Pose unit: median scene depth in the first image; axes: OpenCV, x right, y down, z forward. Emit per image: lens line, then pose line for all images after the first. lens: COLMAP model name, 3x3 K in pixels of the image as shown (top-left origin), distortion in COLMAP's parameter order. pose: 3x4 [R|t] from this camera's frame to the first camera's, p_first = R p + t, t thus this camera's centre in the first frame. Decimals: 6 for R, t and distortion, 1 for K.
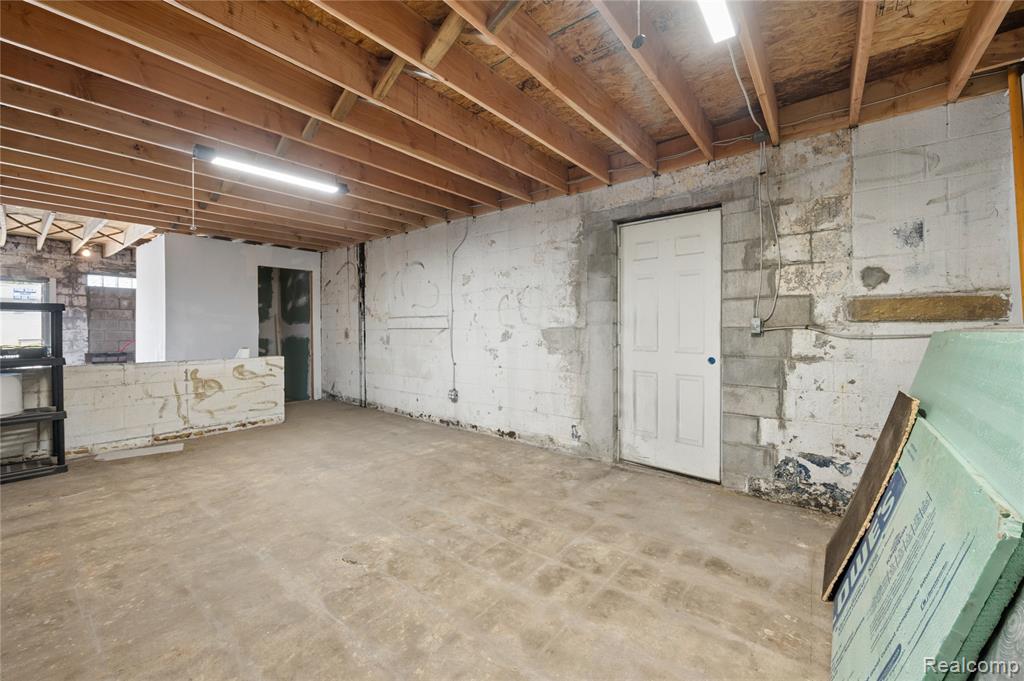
lens RADIAL K [[406.5, 0, 509.8], [0, 406.5, 330.5], [0, 0, 1]] dist [-0.001636, -0.000267]
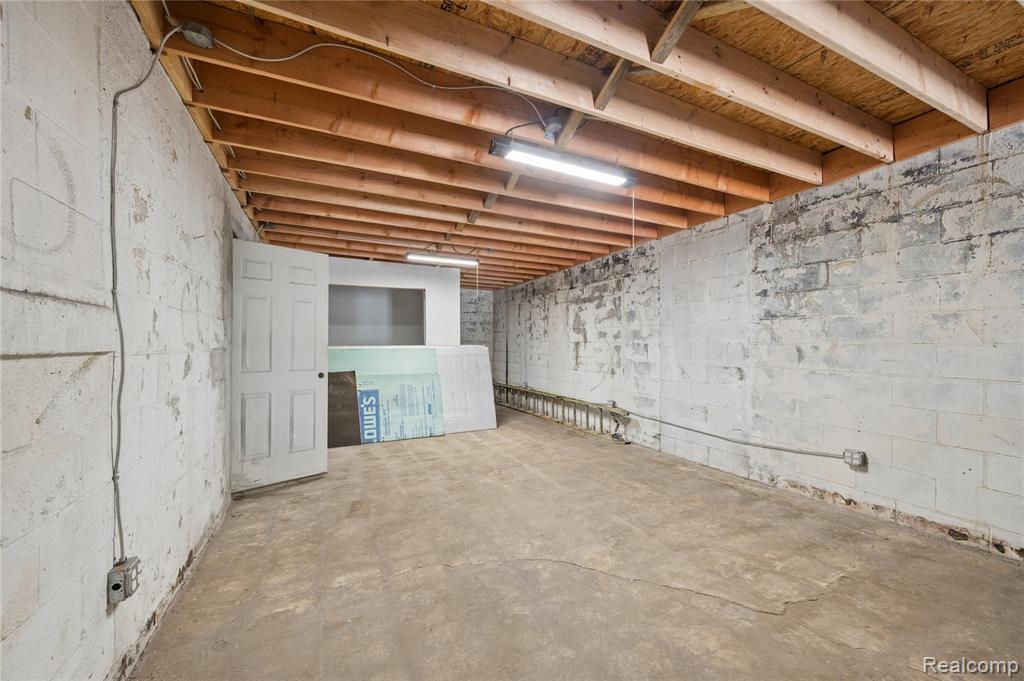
lens RADIAL K [[404.5, 0, 514.8], [0, 404.5, 342.4], [0, 0, 1]] dist [-0.000178, -0.000031]
pose [[-0.901729, 0.006428, 0.432253, -0.909343], [0.005827, 0.999979, -0.002714, -0.019107], [-0.432262, 0.000072, -0.901748, 1.991041]]
